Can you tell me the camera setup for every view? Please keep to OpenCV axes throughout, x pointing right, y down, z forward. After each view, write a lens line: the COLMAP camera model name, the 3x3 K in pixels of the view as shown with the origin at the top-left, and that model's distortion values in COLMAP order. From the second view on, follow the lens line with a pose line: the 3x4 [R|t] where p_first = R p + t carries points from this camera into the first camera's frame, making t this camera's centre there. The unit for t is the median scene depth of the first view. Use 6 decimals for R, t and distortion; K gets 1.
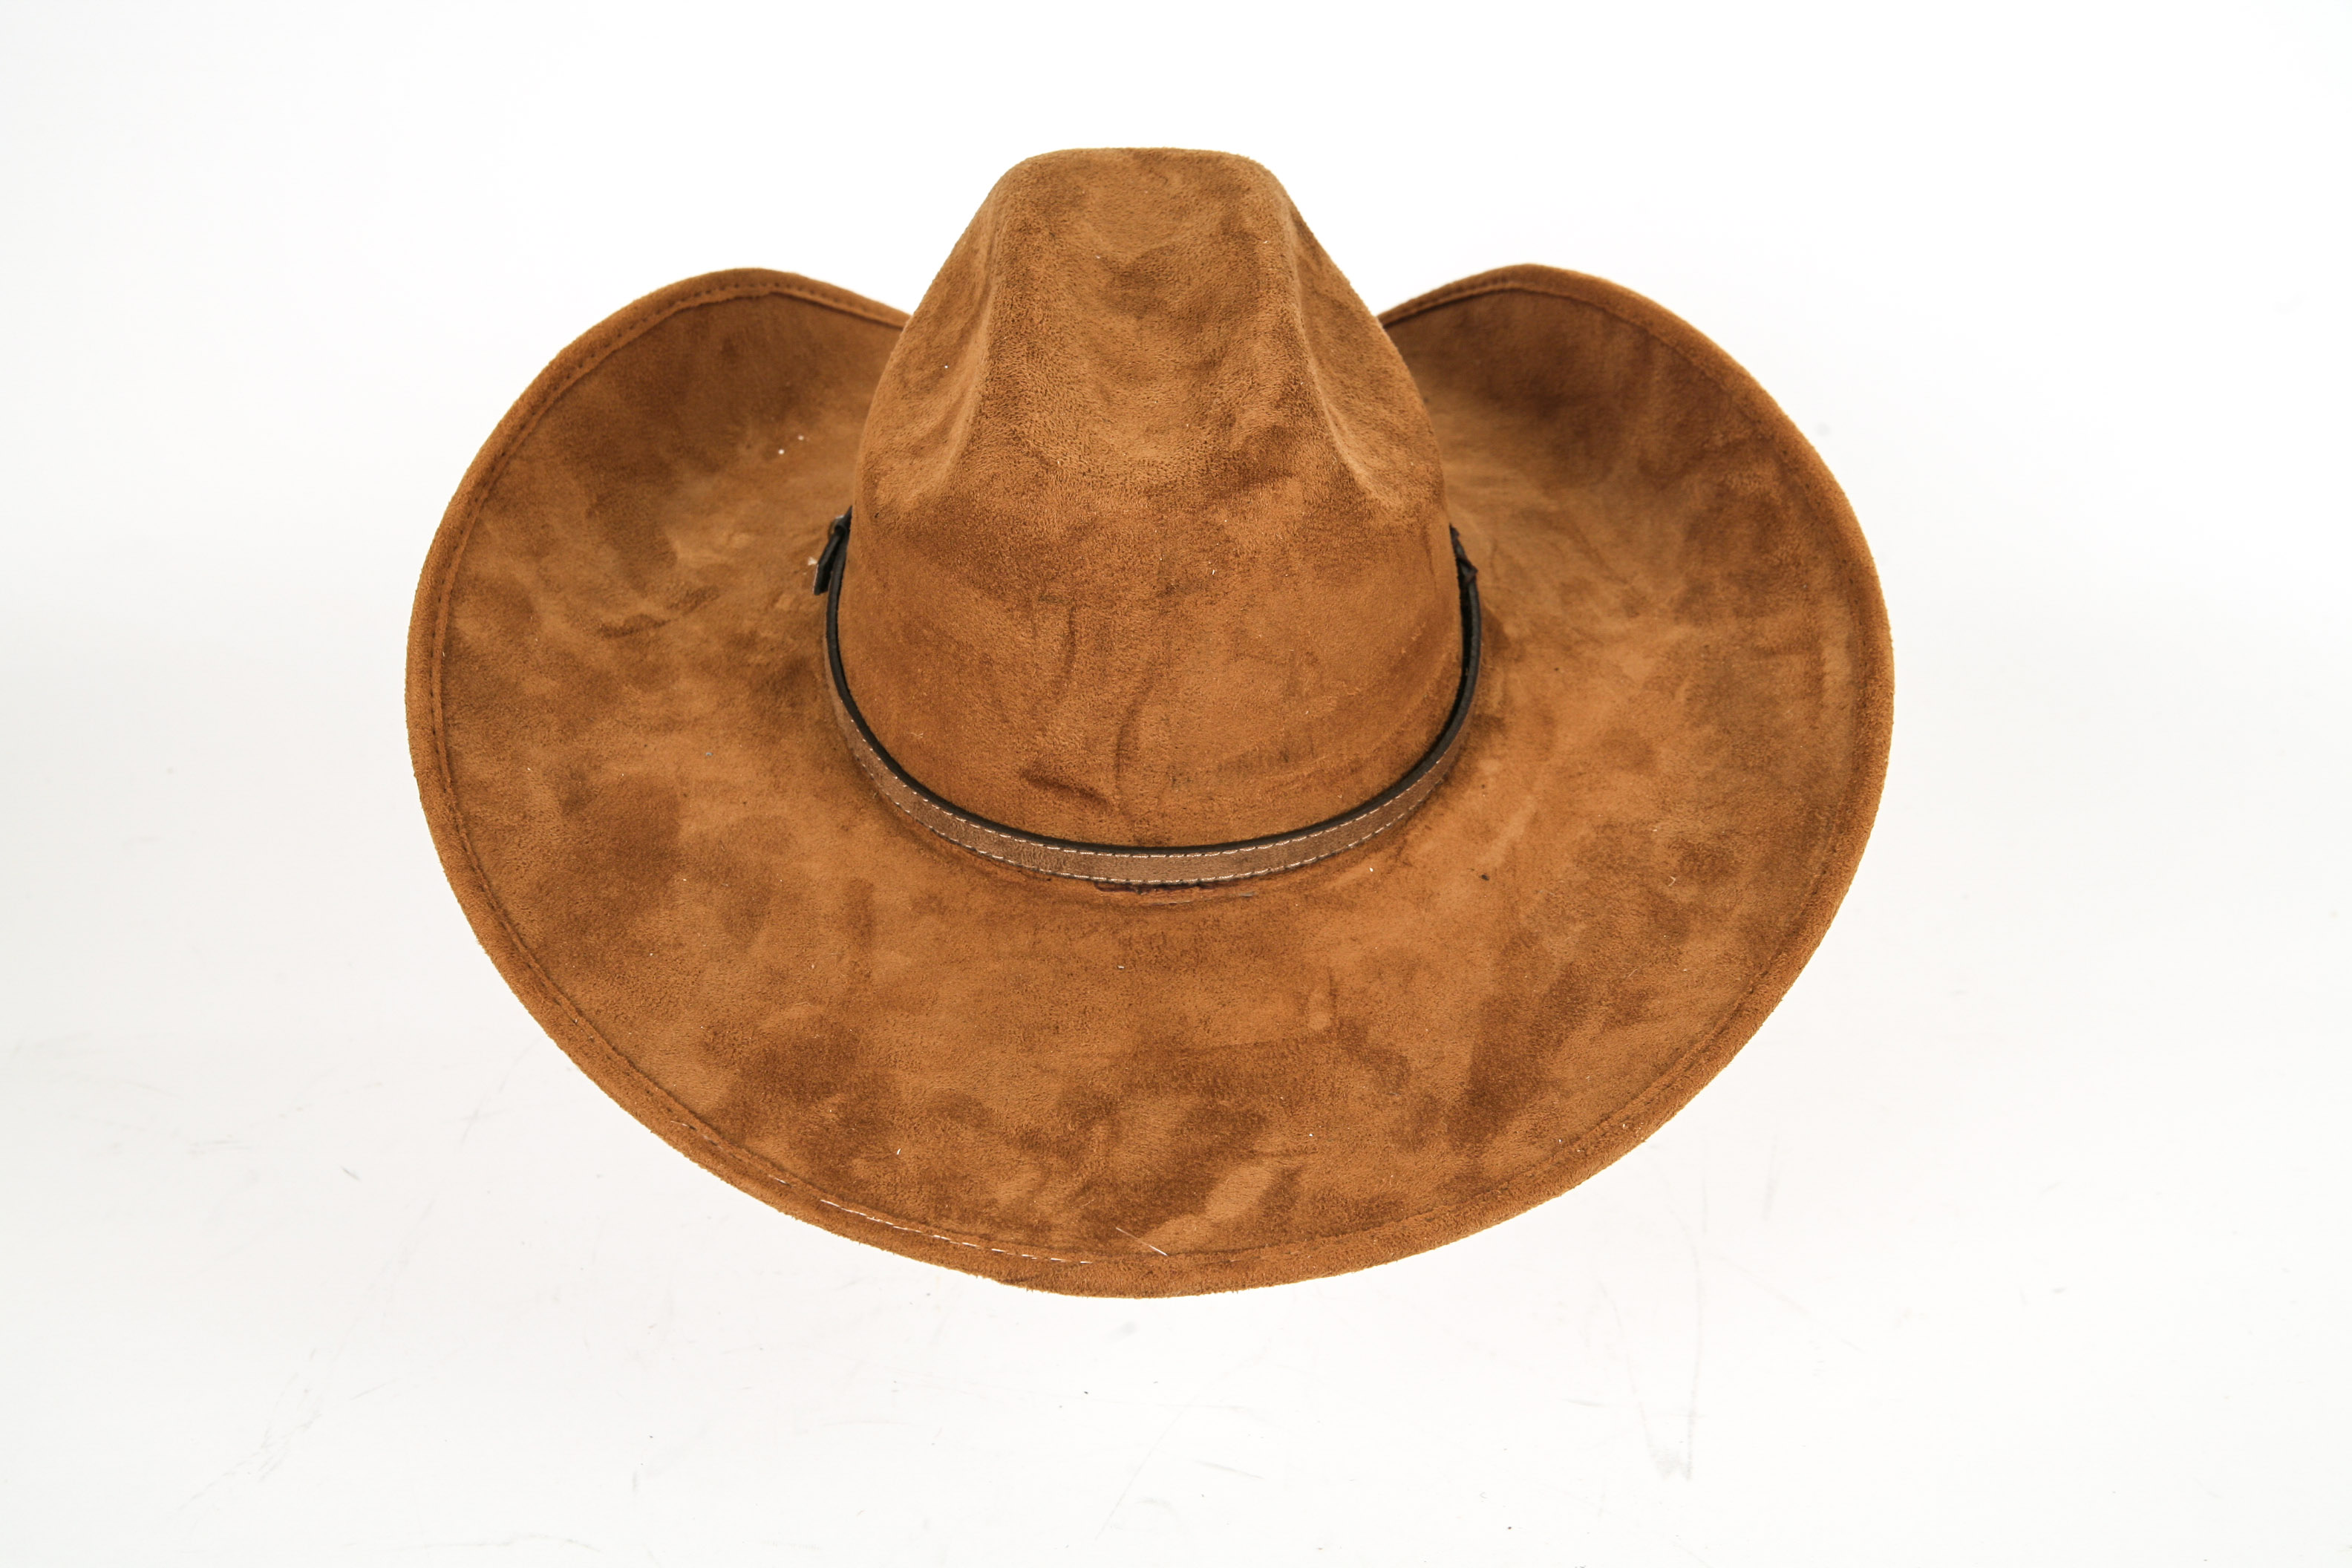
lens RADIAL K [[3403.0, 0, 1176.0], [0, 3403.0, 784.0], [0, 0, 1]] dist [0.343525, 0.000782]
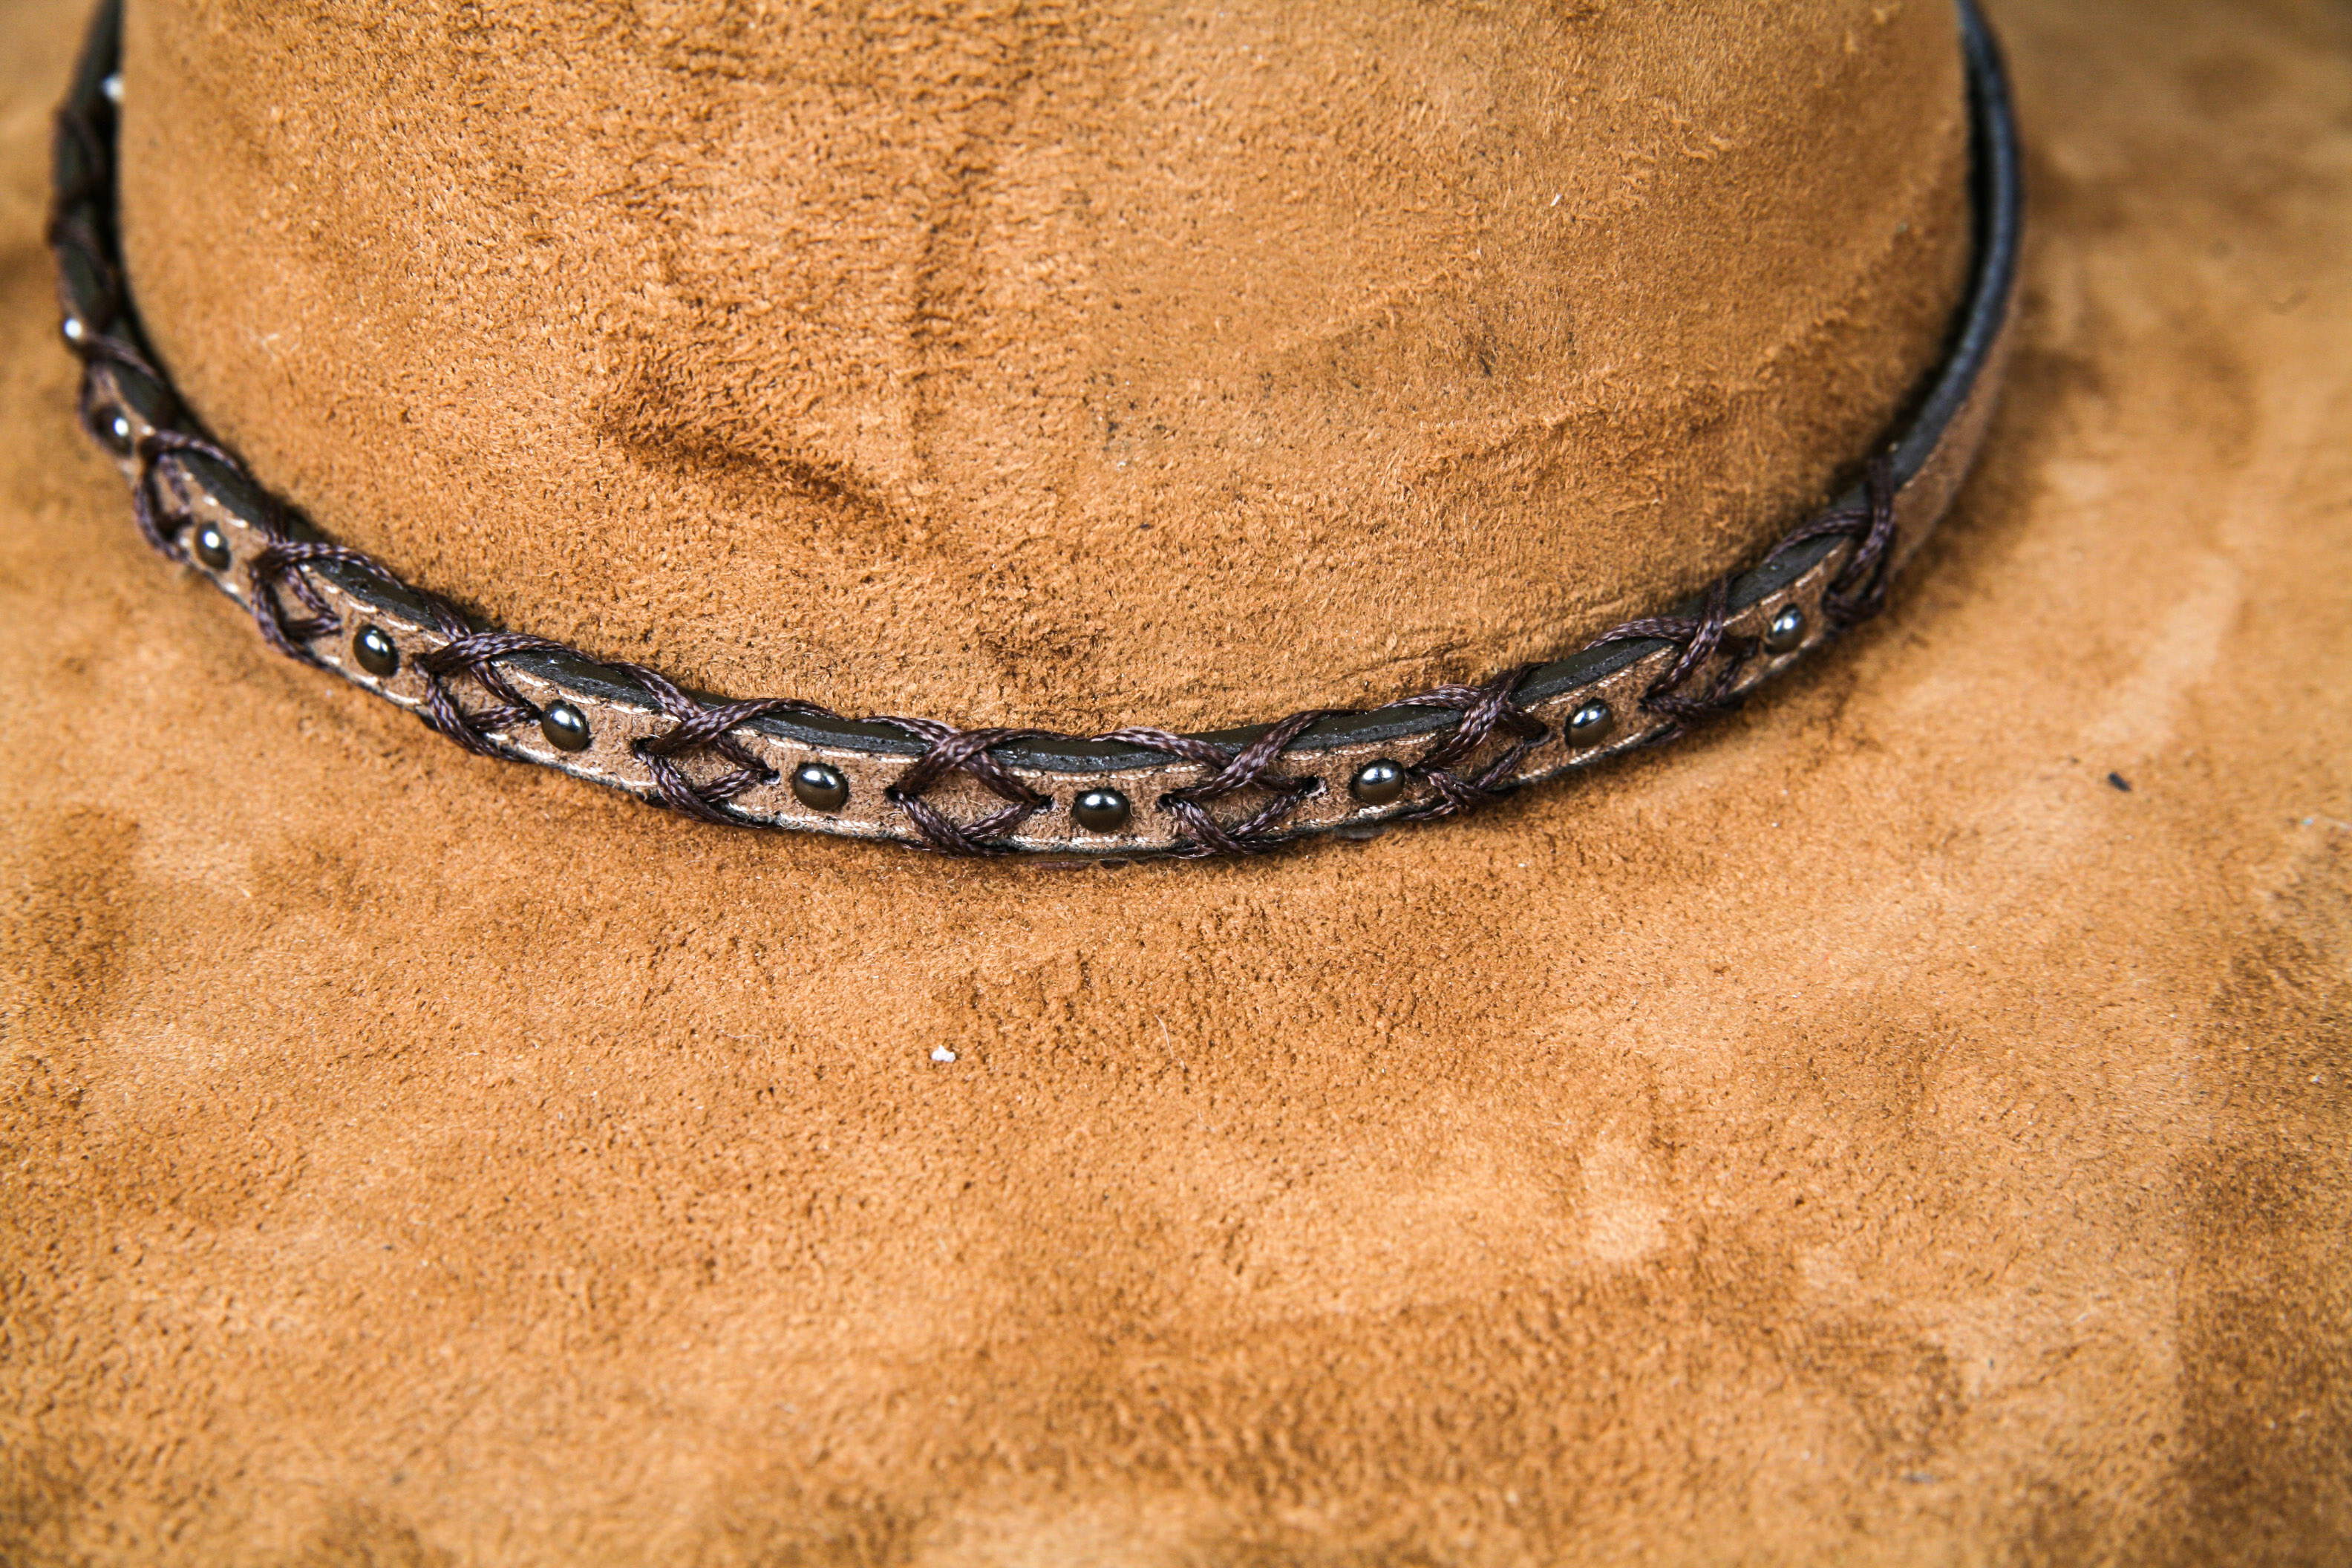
lens RADIAL K [[5022.5, 0, 1176.0], [0, 5022.5, 784.0], [0, 0, 1]] dist [-0.001530, 1.869639]
pose [[0.999900, -0.011672, 0.008022, 0.001155], [0.012107, 0.998332, -0.056444, 0.054048], [-0.007350, 0.056535, 0.998374, 0.561270]]
